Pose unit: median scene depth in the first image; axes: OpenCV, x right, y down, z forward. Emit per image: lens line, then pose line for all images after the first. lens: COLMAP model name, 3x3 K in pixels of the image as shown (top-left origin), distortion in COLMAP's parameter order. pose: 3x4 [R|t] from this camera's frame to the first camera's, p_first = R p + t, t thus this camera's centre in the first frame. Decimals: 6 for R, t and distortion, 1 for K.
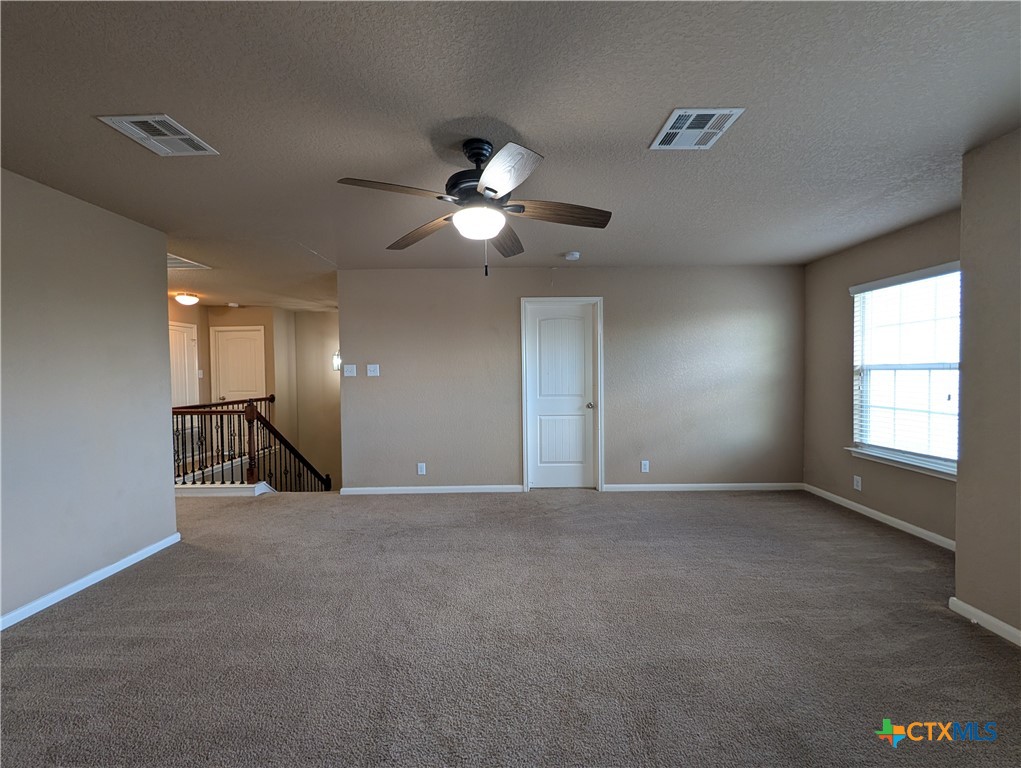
lens RADIAL K [[393.2, 0, 512.0], [0, 393.2, 381.3], [0, 0, 1]] dist [0.000712, -0.000232]
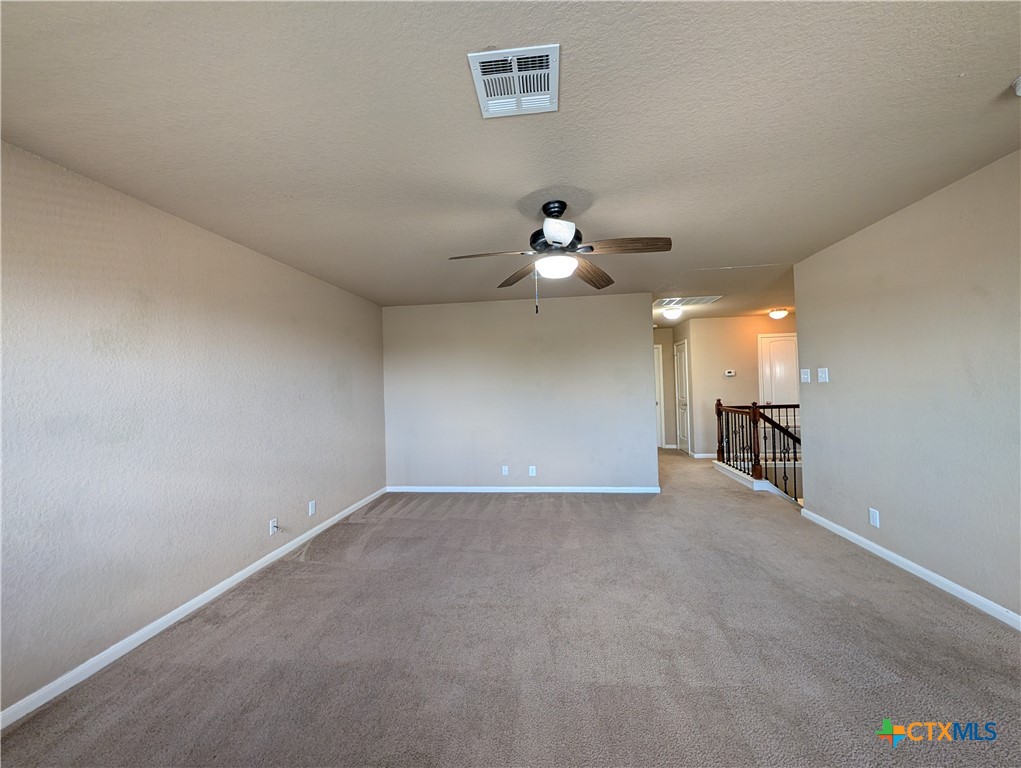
lens RADIAL K [[393.2, 0, 512.0], [0, 393.2, 381.3], [0, 0, 1]] dist [0.000712, -0.000232]
pose [[-0.125918, 0.001273, -0.992040, 0.565810], [0.006656, 0.999978, 0.000439, -0.020837], [0.992018, -0.006548, -0.125924, 0.495682]]
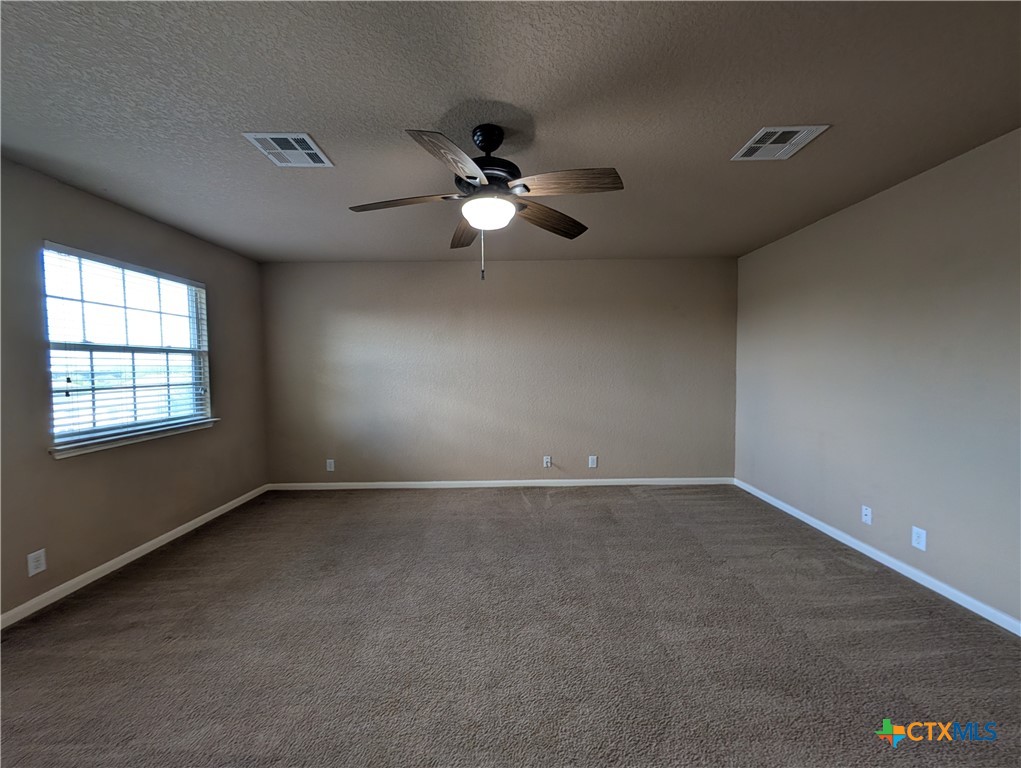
lens RADIAL K [[393.2, 0, 512.0], [0, 393.2, 381.3], [0, 0, 1]] dist [0.000712, -0.000232]
pose [[-0.999784, 0.020708, -0.001694, -0.063591], [0.020547, 0.997514, 0.067405, -0.025486], [0.003086, 0.067356, -0.997724, 0.975426]]
